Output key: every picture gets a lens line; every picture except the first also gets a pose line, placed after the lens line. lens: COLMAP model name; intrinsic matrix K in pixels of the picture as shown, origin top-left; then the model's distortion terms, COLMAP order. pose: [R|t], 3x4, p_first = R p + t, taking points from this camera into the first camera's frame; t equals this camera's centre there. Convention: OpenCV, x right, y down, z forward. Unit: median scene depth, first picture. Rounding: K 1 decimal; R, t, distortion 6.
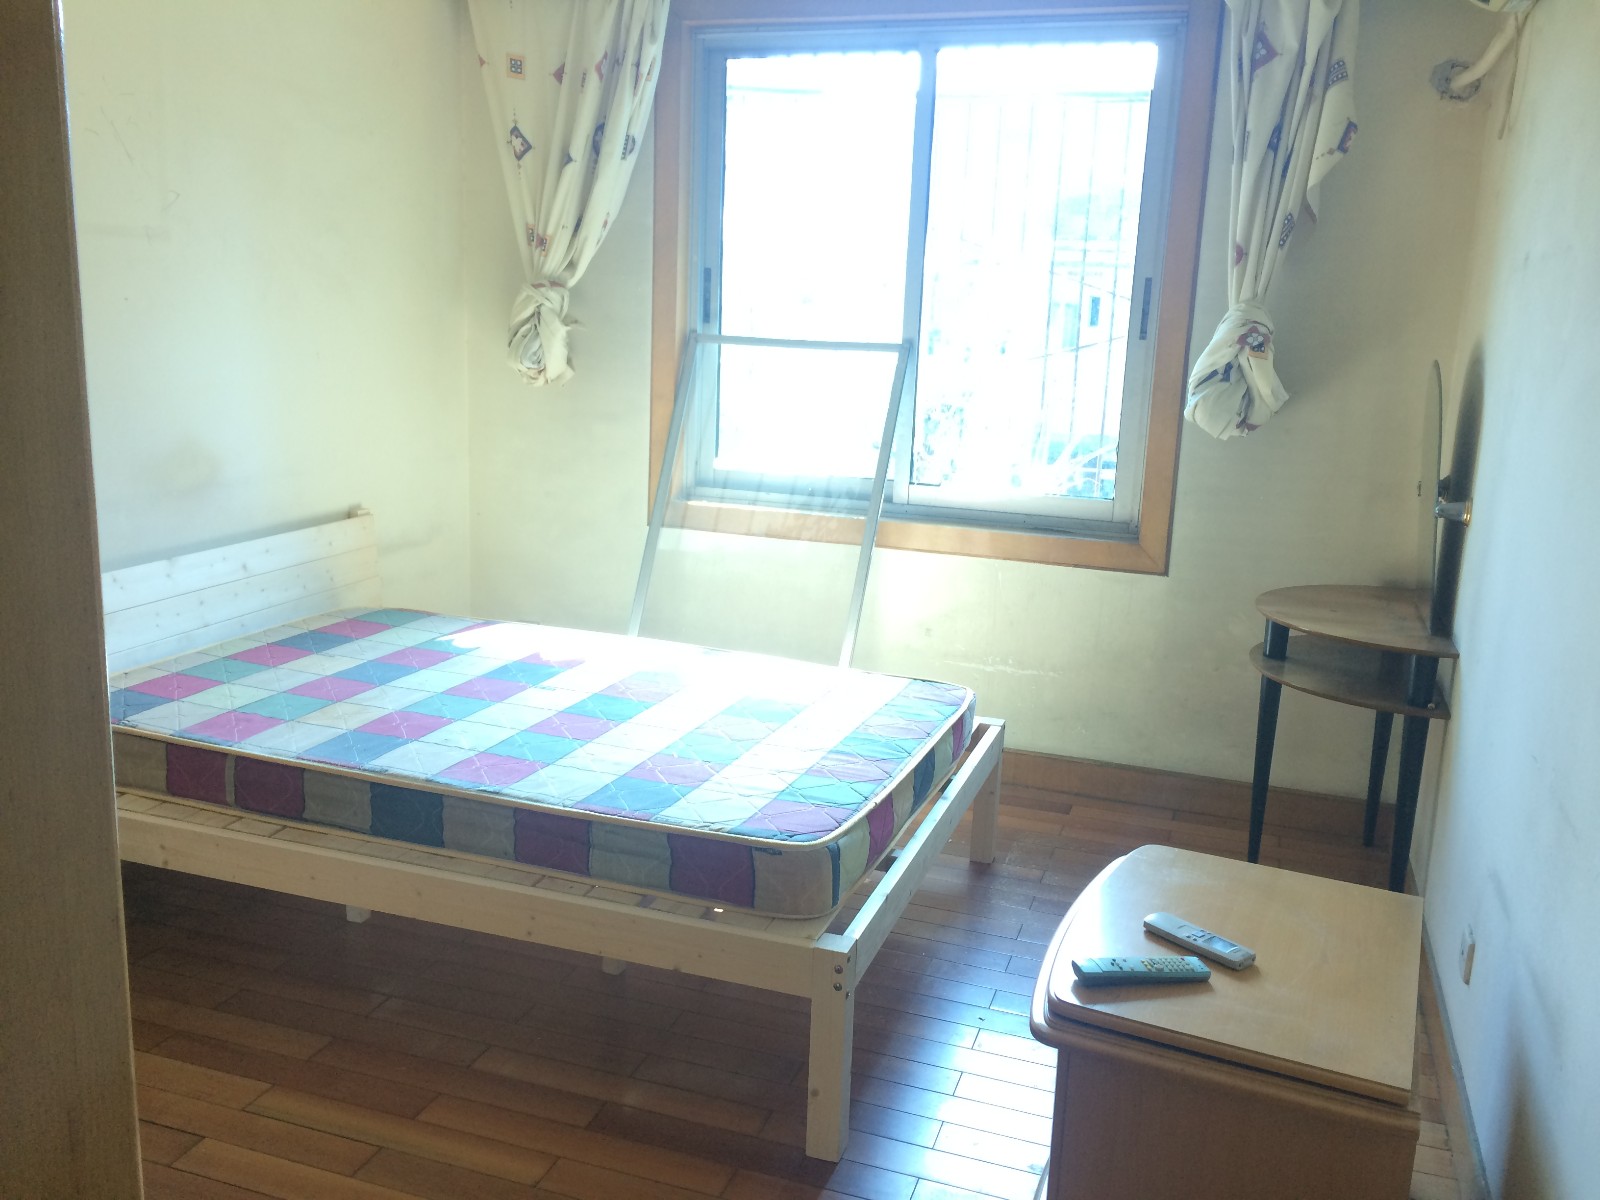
lens RADIAL K [[1373.0, 0, 794.5], [0, 1373.0, 599.5], [0, 0, 1]] dist [0.074455, -0.089089]
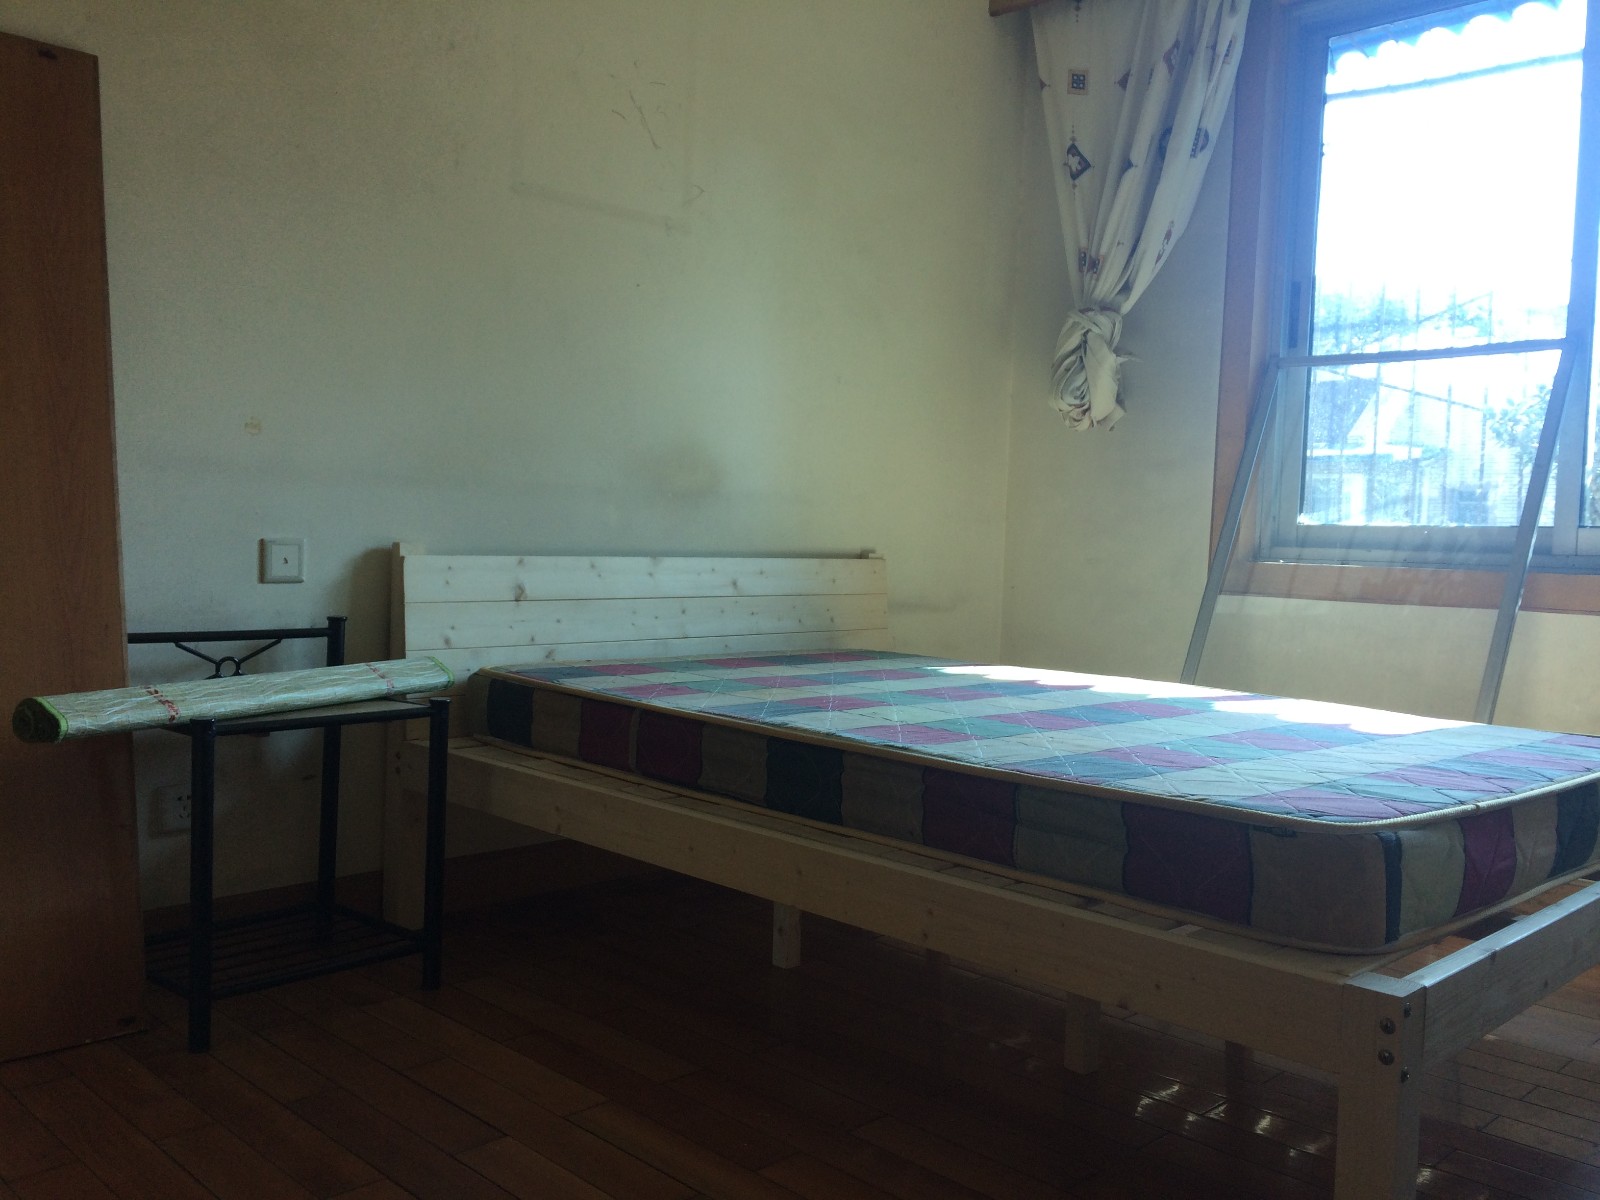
lens RADIAL K [[1373.0, 0, 794.5], [0, 1373.0, 599.5], [0, 0, 1]] dist [0.074455, -0.089089]
pose [[0.899579, 0.013337, -0.436553, 0.033172], [-0.094075, 0.981988, -0.163855, 0.114349], [0.426505, 0.188470, 0.884631, 0.180924]]
